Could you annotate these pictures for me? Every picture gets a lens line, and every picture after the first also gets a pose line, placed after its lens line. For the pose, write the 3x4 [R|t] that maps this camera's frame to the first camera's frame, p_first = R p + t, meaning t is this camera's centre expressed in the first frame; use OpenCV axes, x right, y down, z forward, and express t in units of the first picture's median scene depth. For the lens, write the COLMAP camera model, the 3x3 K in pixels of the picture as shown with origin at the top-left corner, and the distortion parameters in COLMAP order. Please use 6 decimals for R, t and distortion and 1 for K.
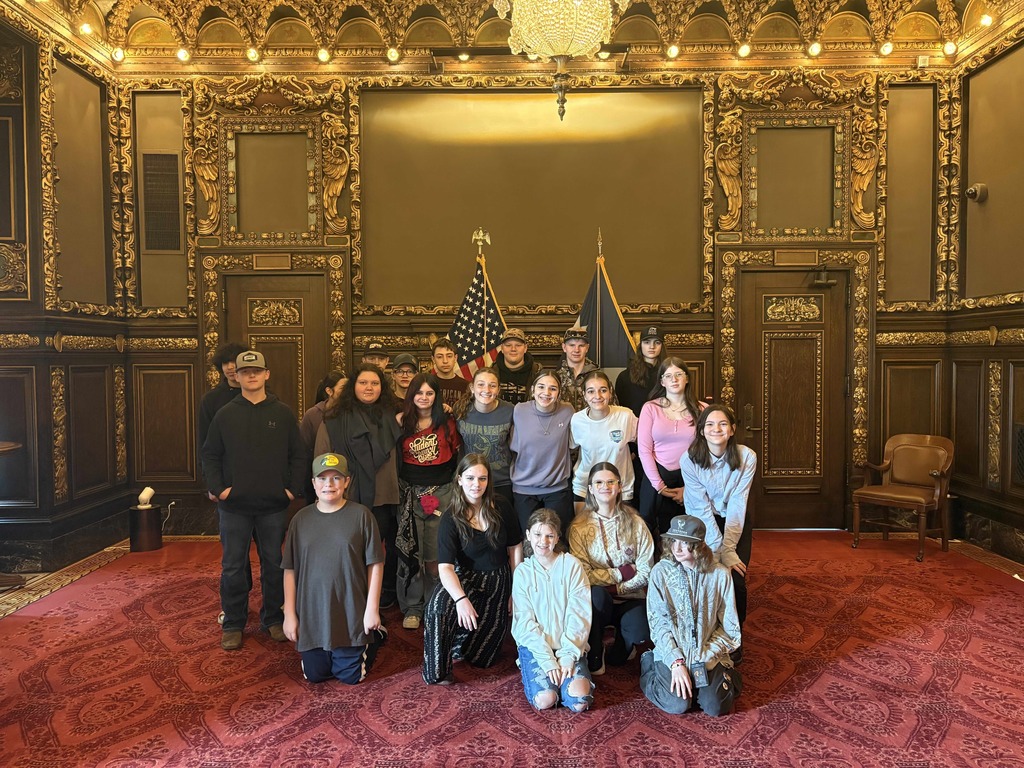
lens RADIAL K [[774.8, 0, 511.2], [0, 774.8, 384.9], [0, 0, 1]] dist [-0.029269, 0.022349]
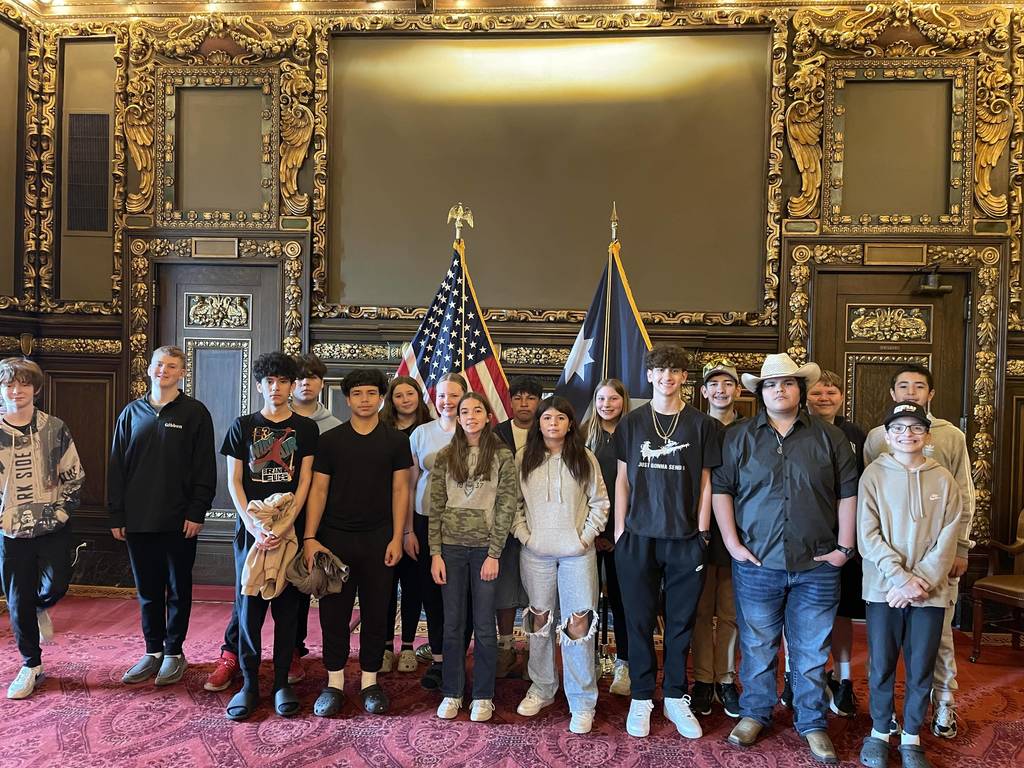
lens RADIAL K [[777.3, 0, 507.5], [0, 777.3, 381.3], [0, 0, 1]] dist [0.035011, -0.069419]
pose [[0.995710, 0.032655, -0.086576, 0.067603], [-0.034533, 0.999198, -0.020283, -0.015286], [0.085844, 0.023185, 0.996039, 0.223474]]
